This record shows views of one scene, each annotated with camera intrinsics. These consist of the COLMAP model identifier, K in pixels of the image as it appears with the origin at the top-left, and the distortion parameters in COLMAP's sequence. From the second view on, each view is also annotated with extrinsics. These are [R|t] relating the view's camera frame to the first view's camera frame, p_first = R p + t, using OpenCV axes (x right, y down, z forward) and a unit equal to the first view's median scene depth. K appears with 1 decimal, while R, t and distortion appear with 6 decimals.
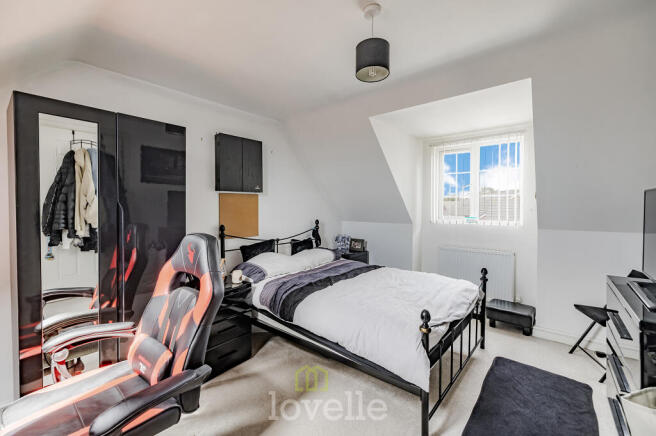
lens RADIAL K [[278.2, 0, 328.2], [0, 278.2, 214.5], [0, 0, 1]] dist [-0.001833, -0.000029]
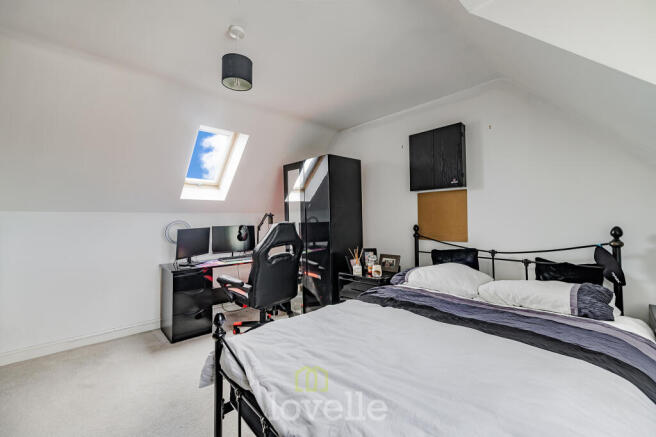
lens RADIAL K [[278.2, 0, 328.1], [0, 278.2, 218.4], [0, 0, 1]] dist [-0.001833, -0.000029]
pose [[-0.081225, 0.007621, -0.996667, 0.627539], [-0.012637, 0.999883, 0.008676, 0.009170], [0.996616, 0.013300, -0.081119, 0.746143]]
